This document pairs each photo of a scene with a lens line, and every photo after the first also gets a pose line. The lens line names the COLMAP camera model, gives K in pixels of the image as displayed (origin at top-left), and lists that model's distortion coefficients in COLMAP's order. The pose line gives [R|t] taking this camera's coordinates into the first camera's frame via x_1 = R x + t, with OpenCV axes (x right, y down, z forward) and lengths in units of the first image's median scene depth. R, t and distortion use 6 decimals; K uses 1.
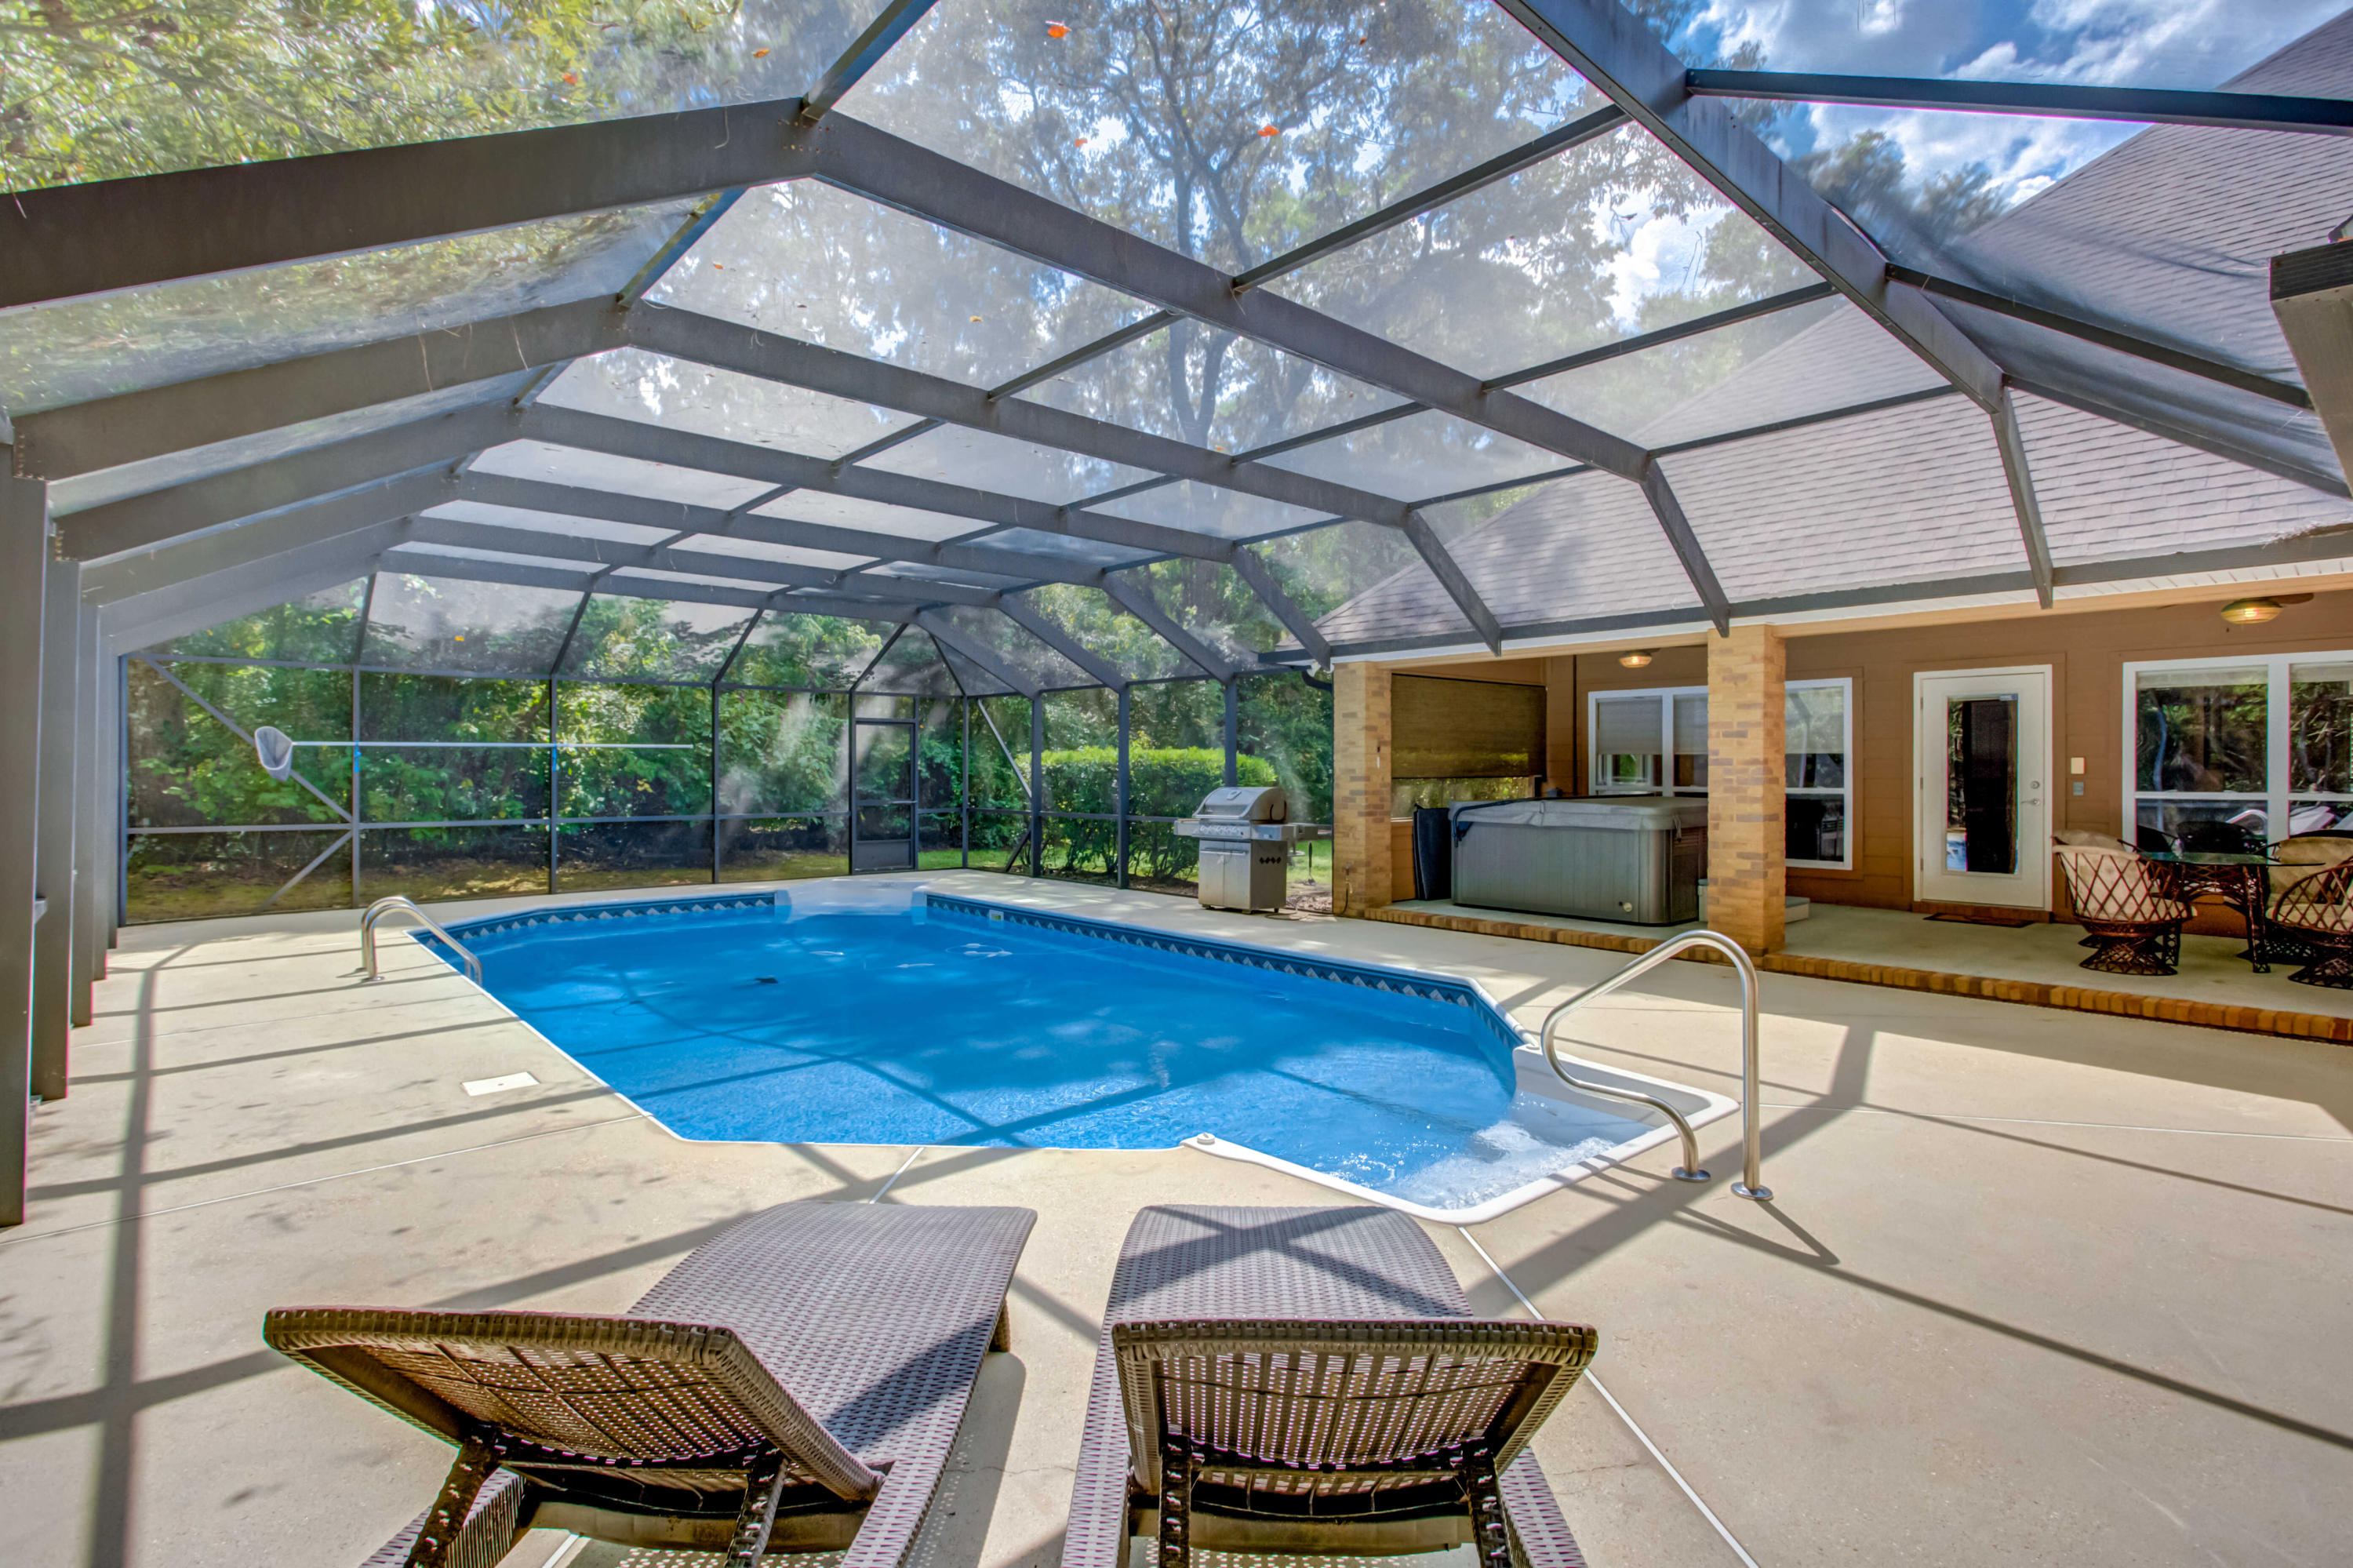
lens RADIAL K [[1160.4, 0, 1175.0], [0, 1160.4, 773.4], [0, 0, 1]] dist [-0.004489, -0.000236]
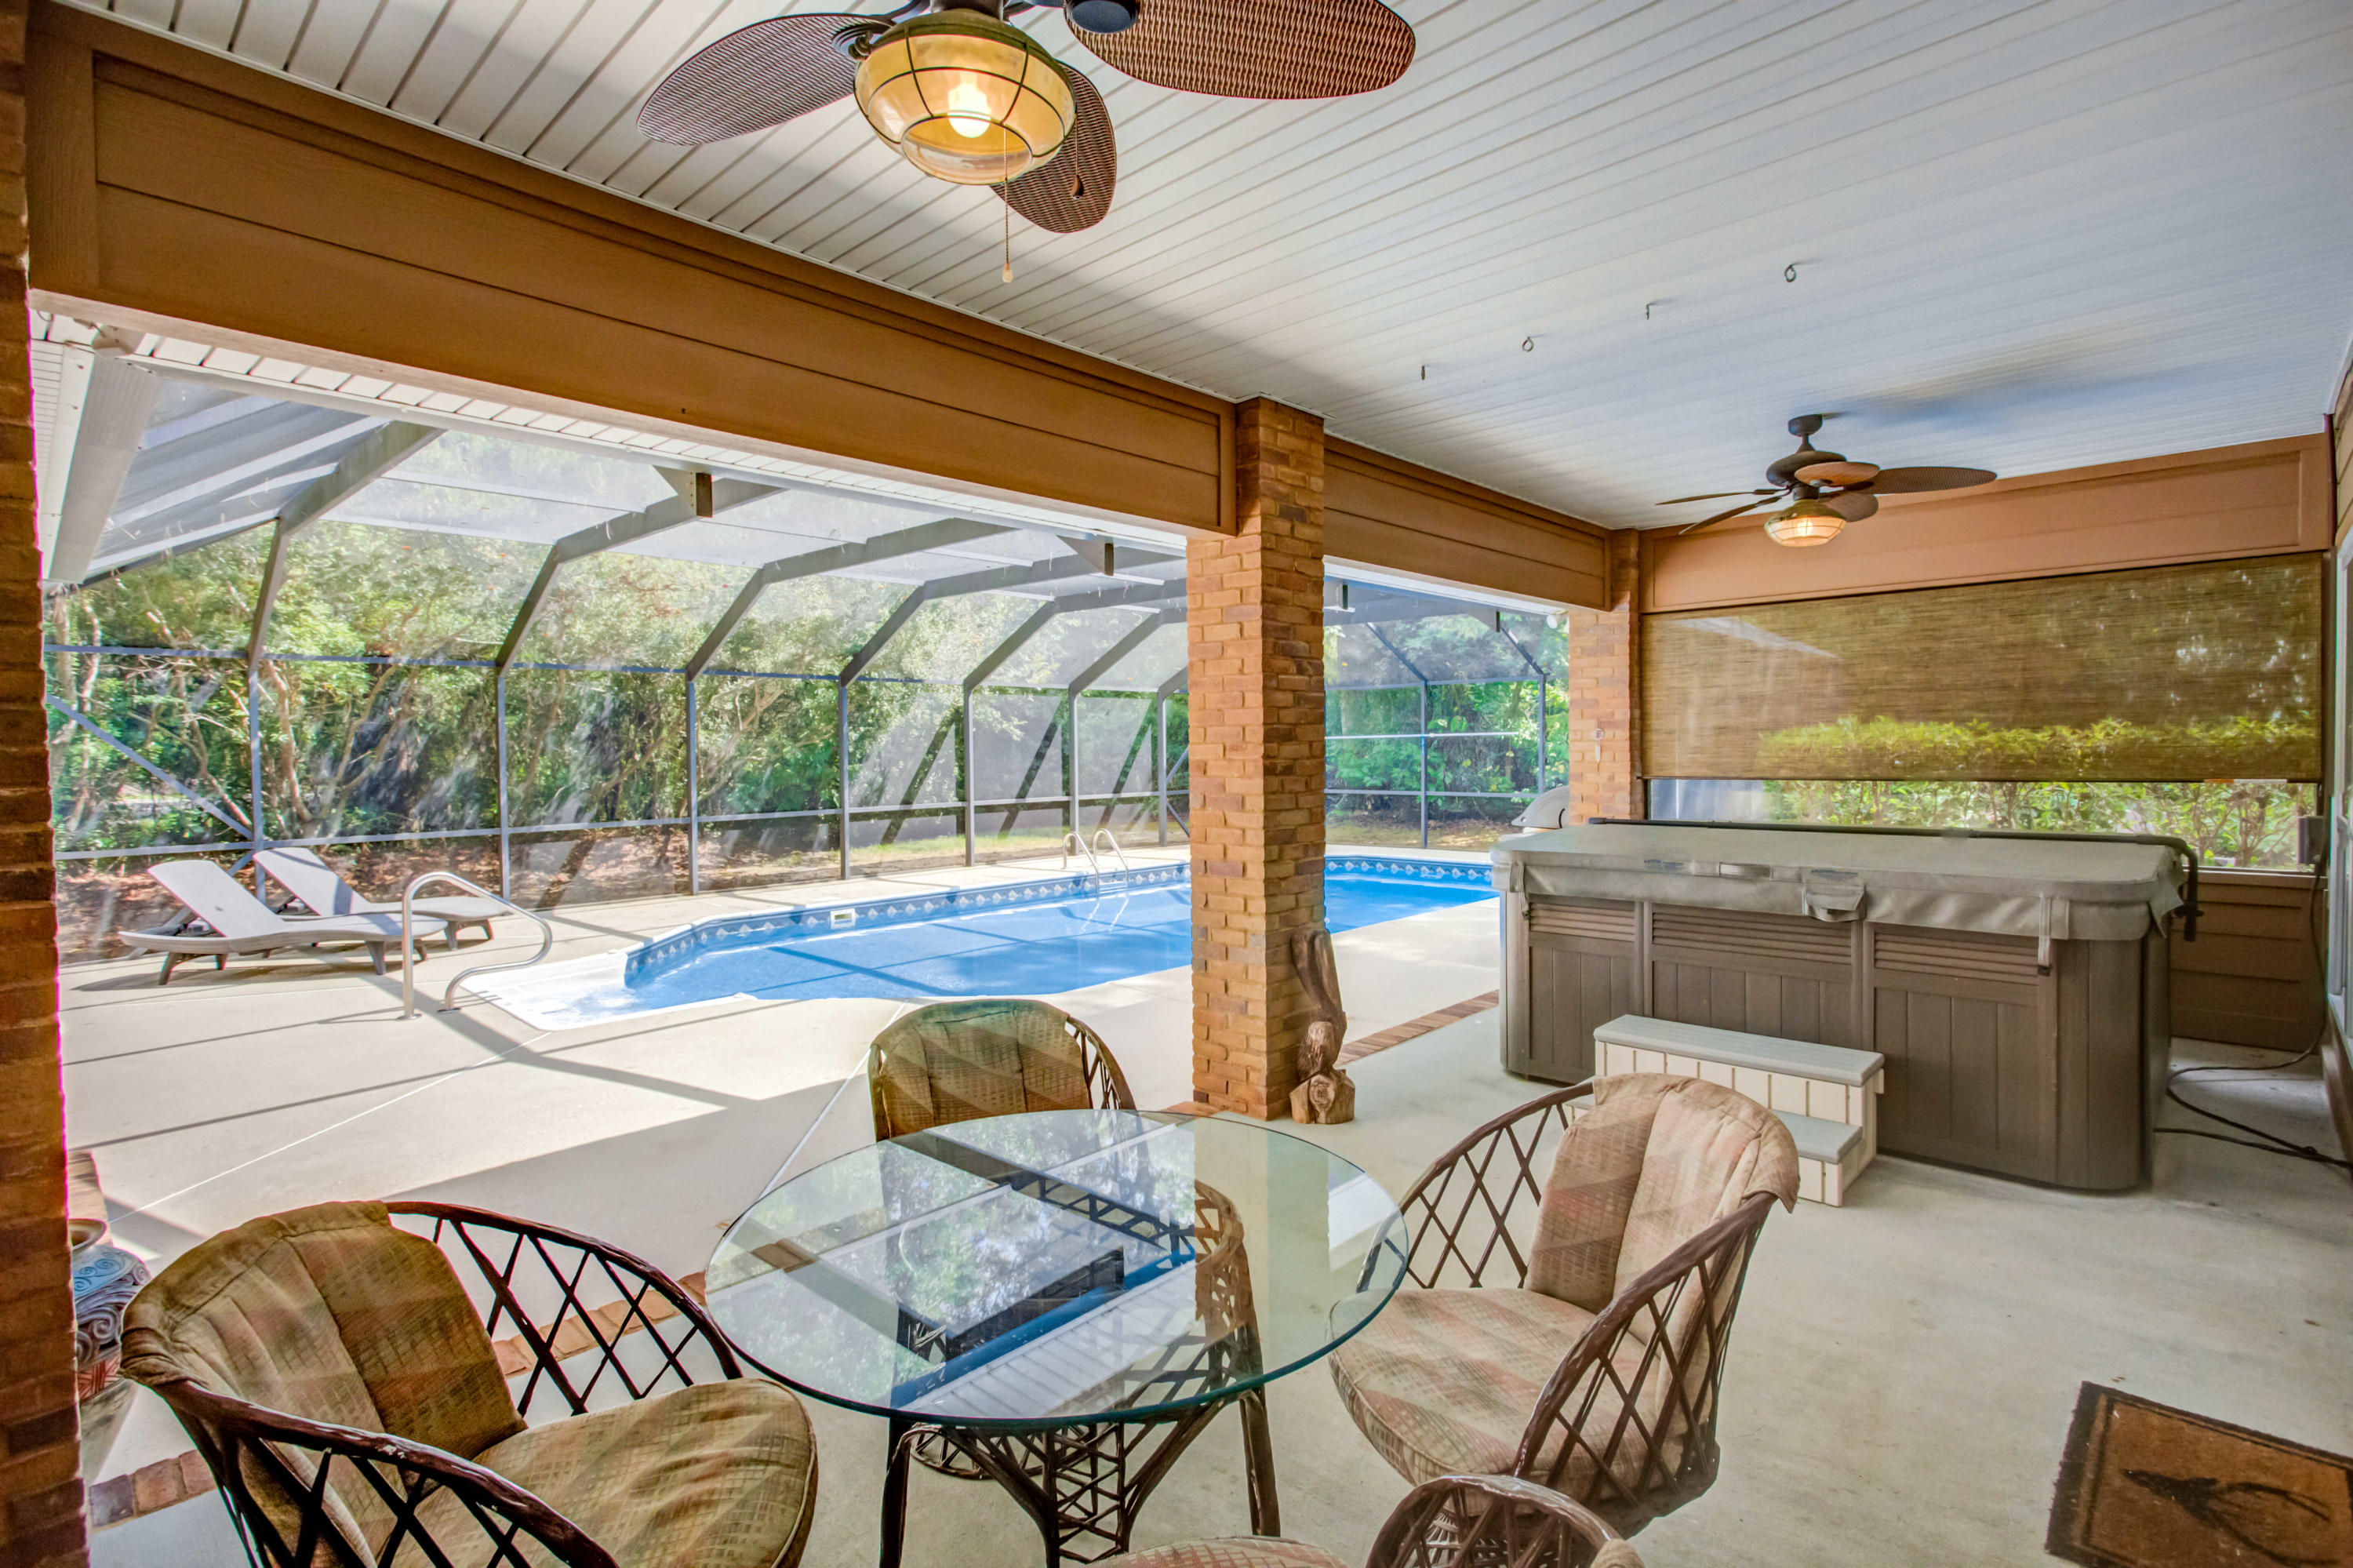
lens RADIAL K [[1107.5, 0, 1170.5], [0, 1107.5, 781.0], [0, 0, 1]] dist [0.006197, -0.000334]
pose [[0.079125, 0.029073, -0.996441, 0.795787], [0.009759, 0.999504, 0.029937, -0.015267], [0.996817, -0.012093, 0.078802, 0.709426]]
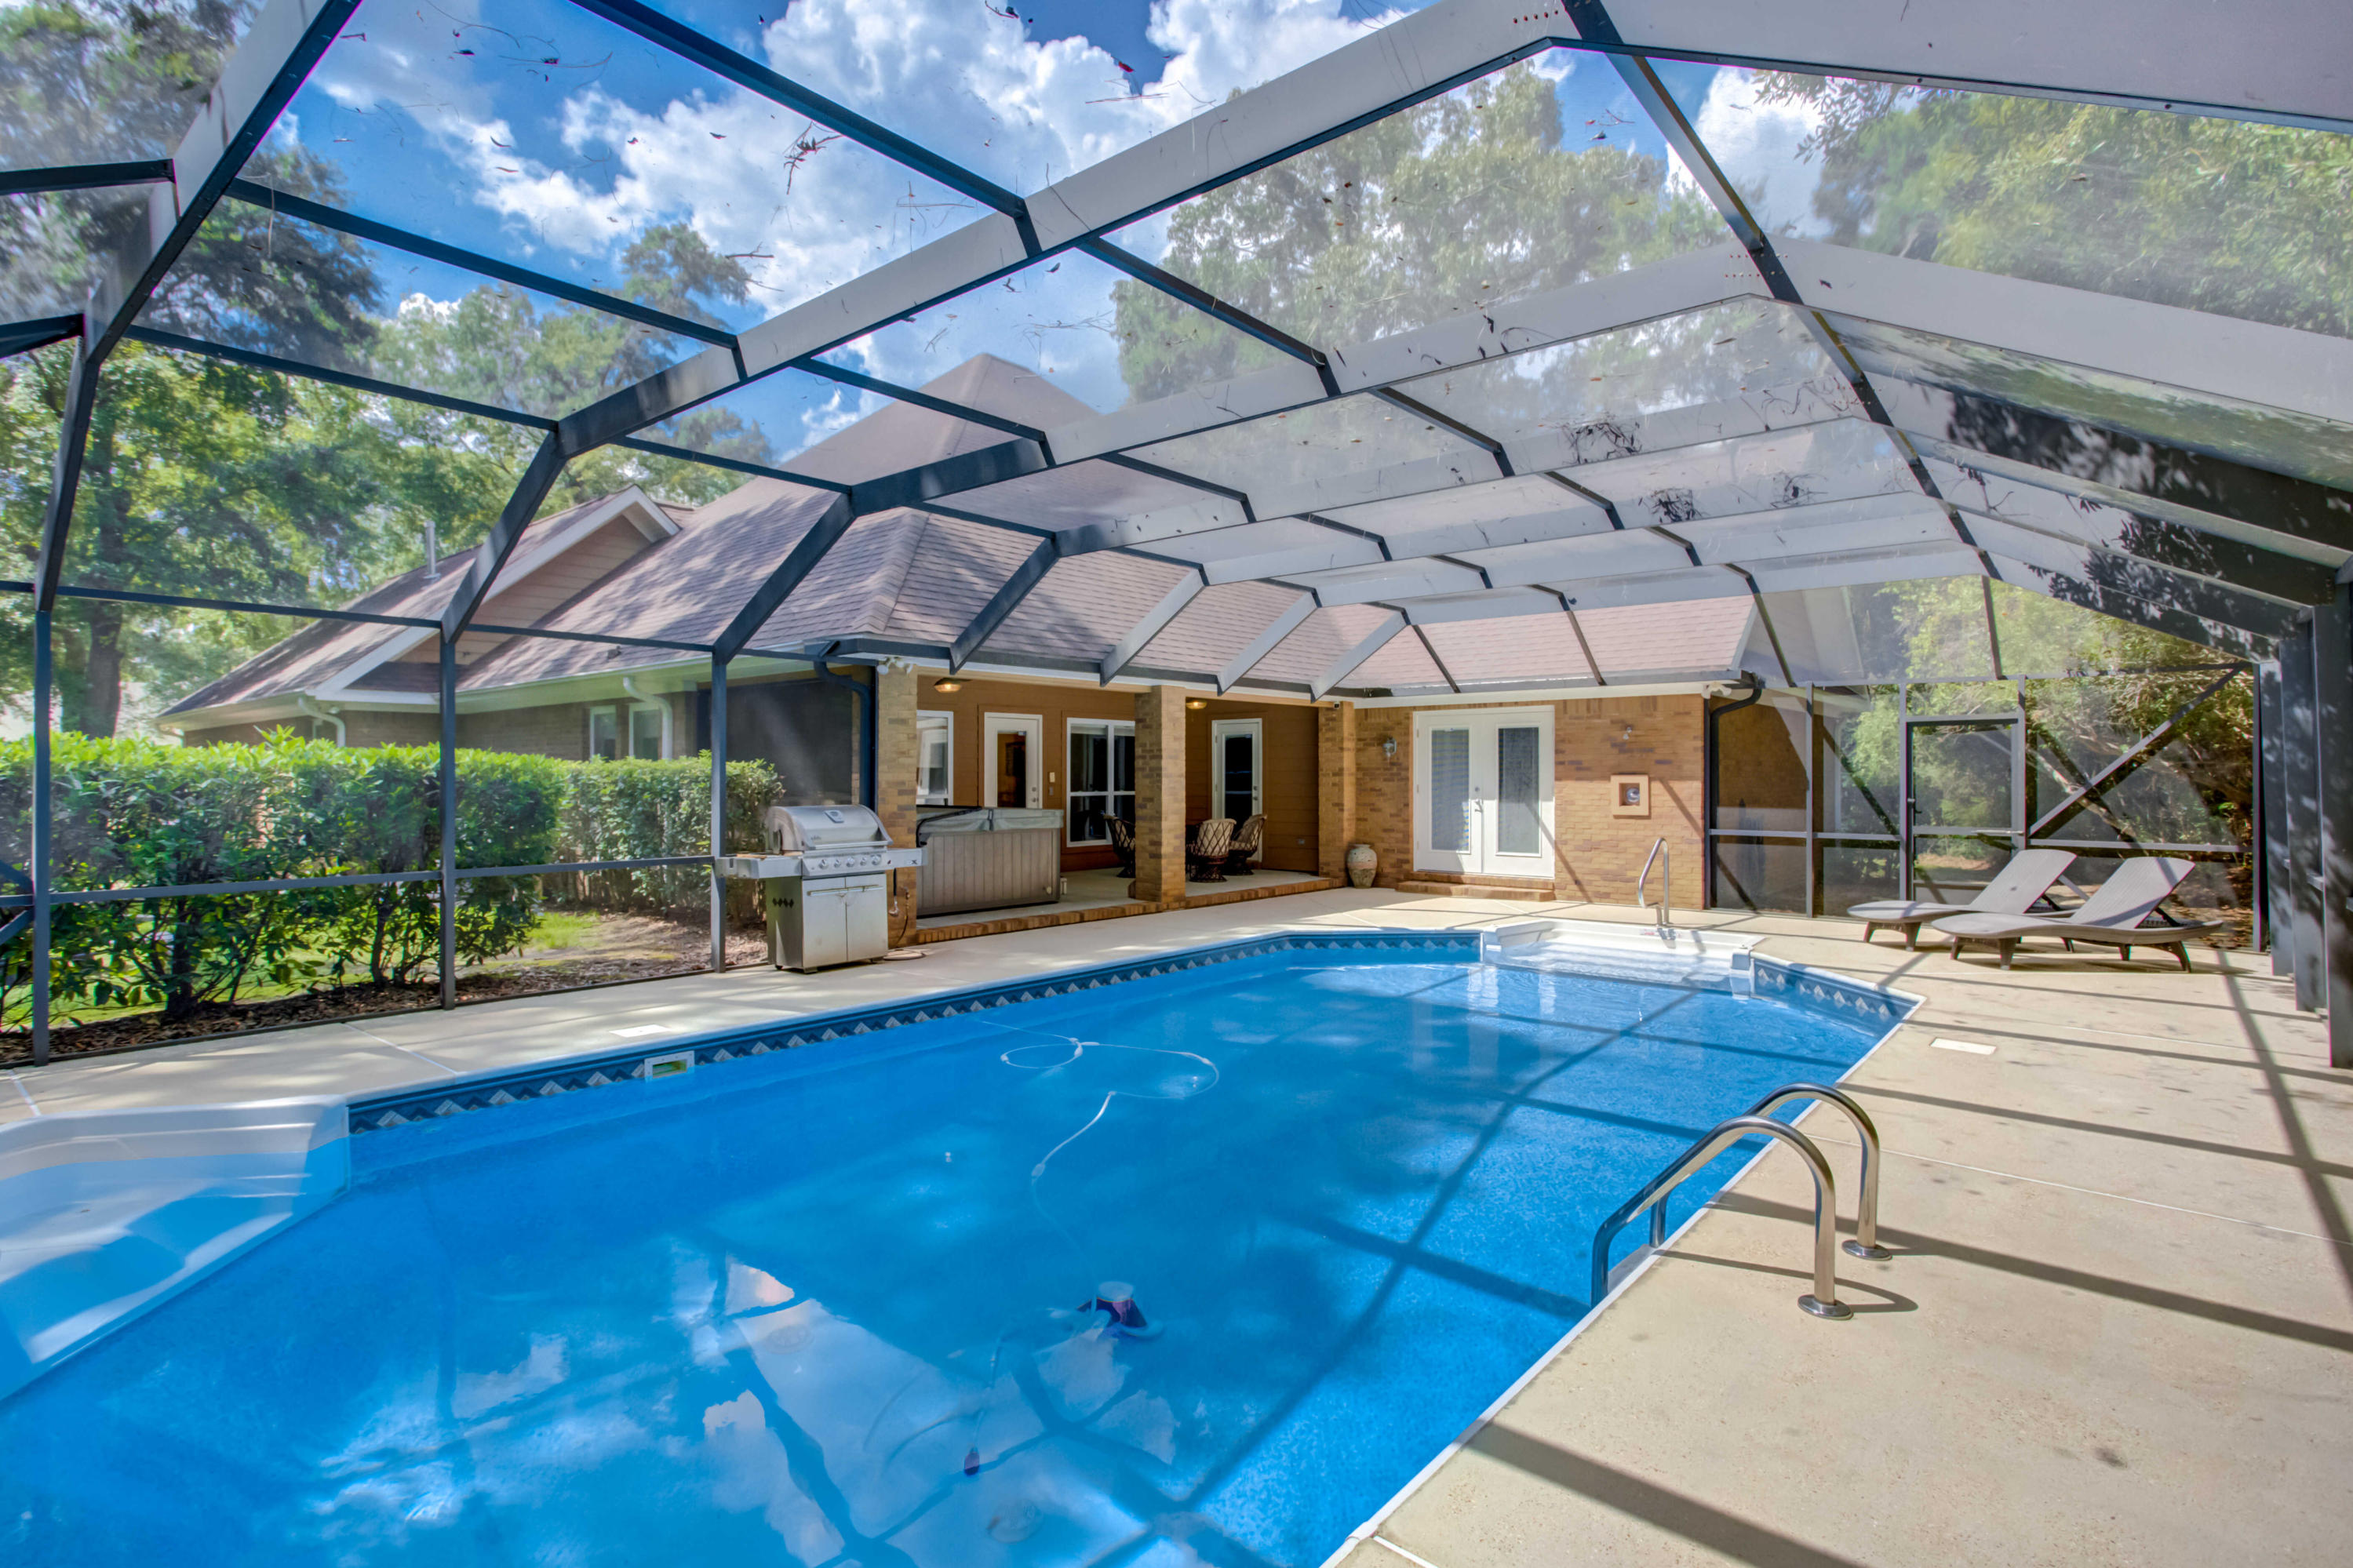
lens RADIAL K [[1167.0, 0, 1159.2], [0, 1167.0, 774.2], [0, 0, 1]] dist [0.001394, 0.000664]
pose [[-0.120725, -0.000431, 0.992686, -0.777805], [0.009681, 0.999952, 0.001611, -0.011304], [-0.992639, 0.009804, -0.120715, 0.916663]]
